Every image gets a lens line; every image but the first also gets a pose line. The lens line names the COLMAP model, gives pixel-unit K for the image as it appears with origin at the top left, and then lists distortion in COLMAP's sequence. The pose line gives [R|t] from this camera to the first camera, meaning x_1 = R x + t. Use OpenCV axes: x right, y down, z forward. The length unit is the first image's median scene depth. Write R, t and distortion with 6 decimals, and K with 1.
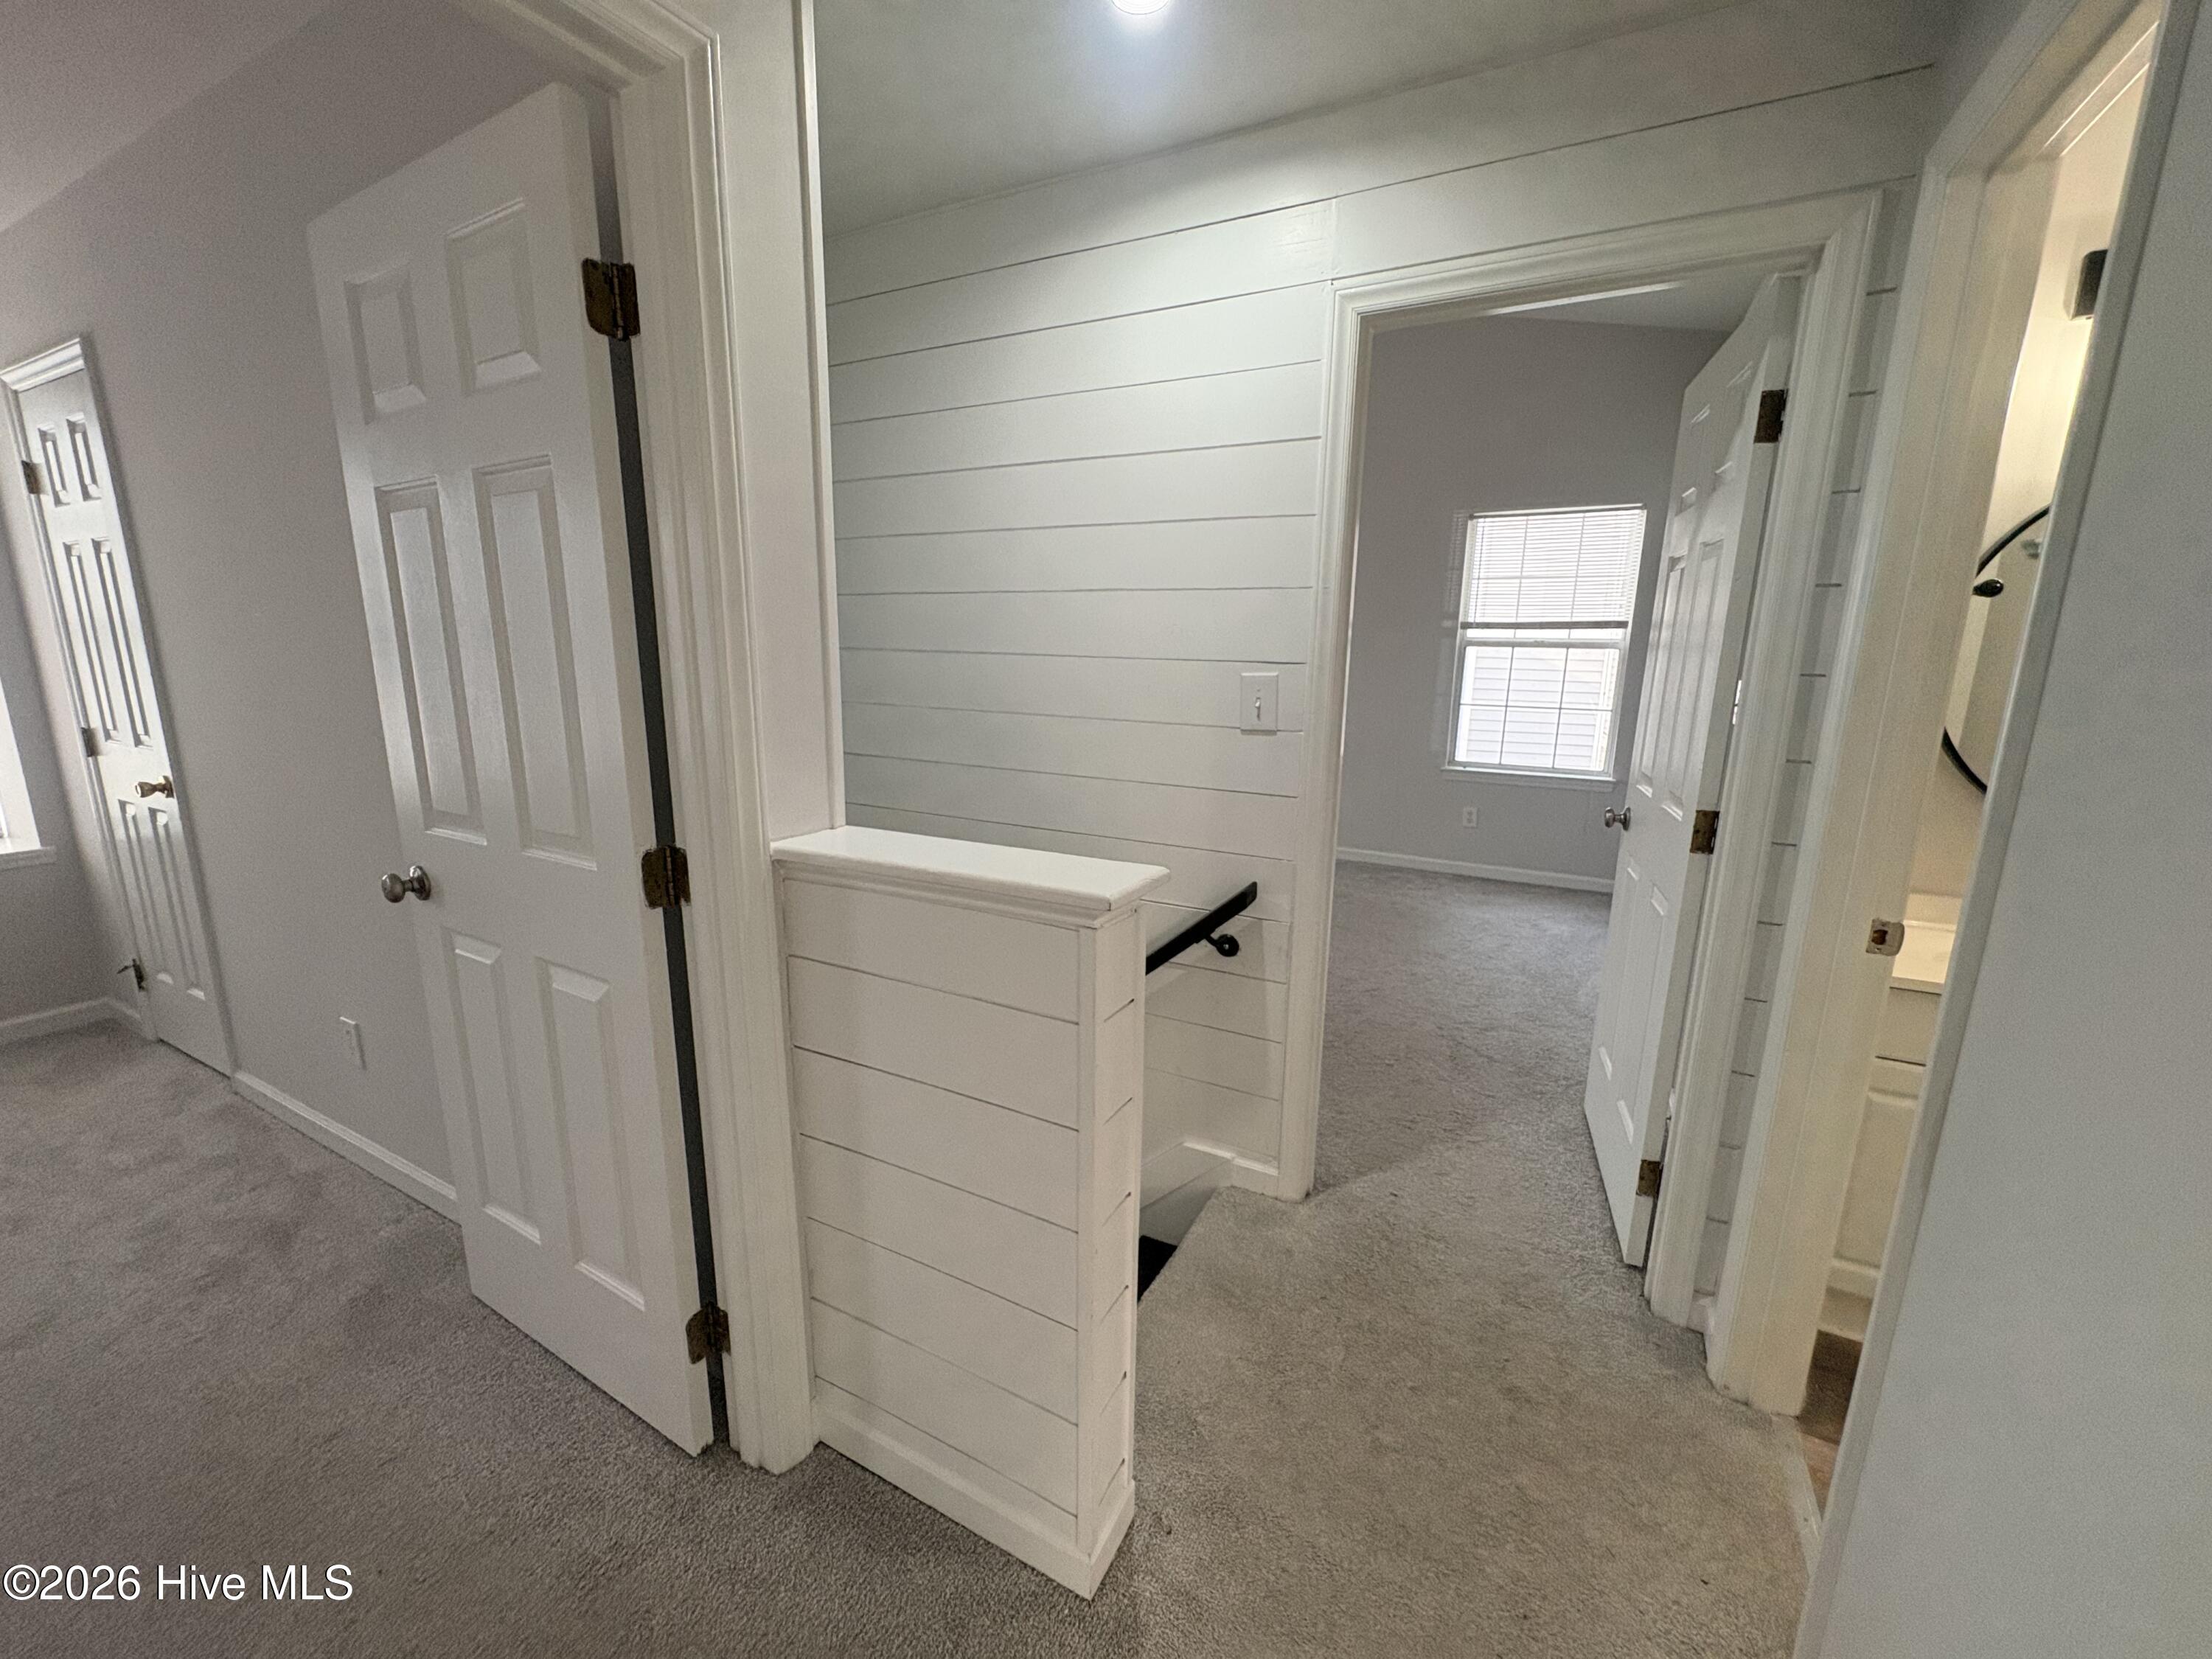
lens RADIAL K [[879.0, 0, 1106.0], [0, 879.0, 829.5], [0, 0, 1]] dist [0.000195, 0.000032]
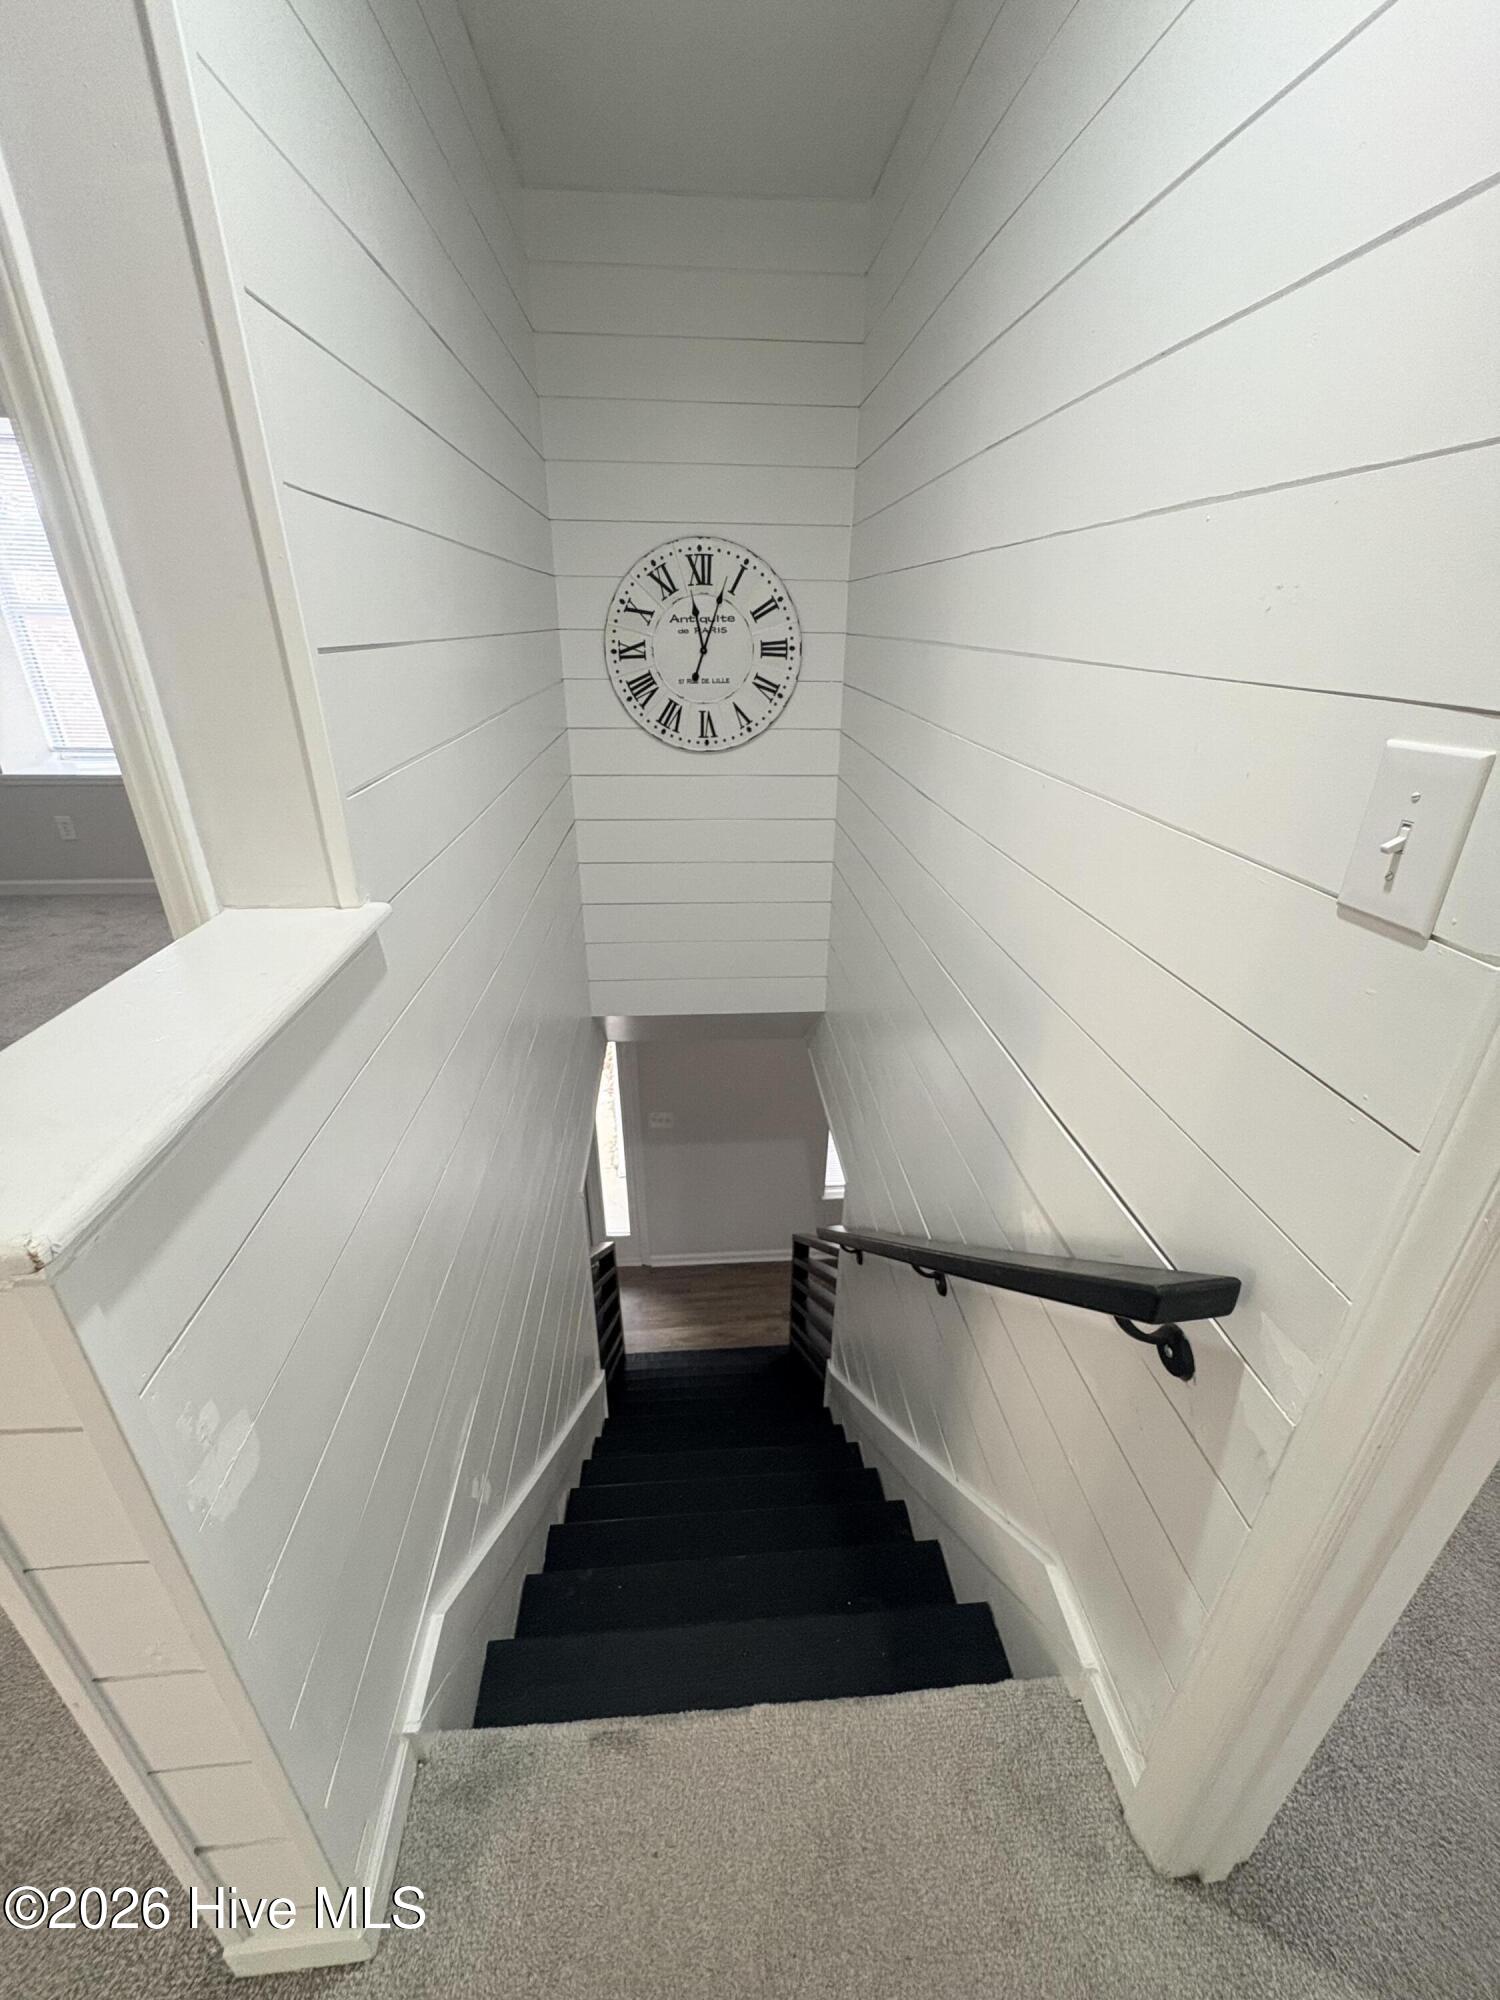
lens RADIAL K [[794.7, 0, 750.0], [0, 794.7, 1000.0], [0, 0, 1]] dist [0.000195, 0.000032]
pose [[0.543629, 0.353432, -0.761284, 0.230492], [-0.172286, 0.934694, 0.310910, -0.110898], [0.821453, -0.037861, 0.569018, 0.512485]]
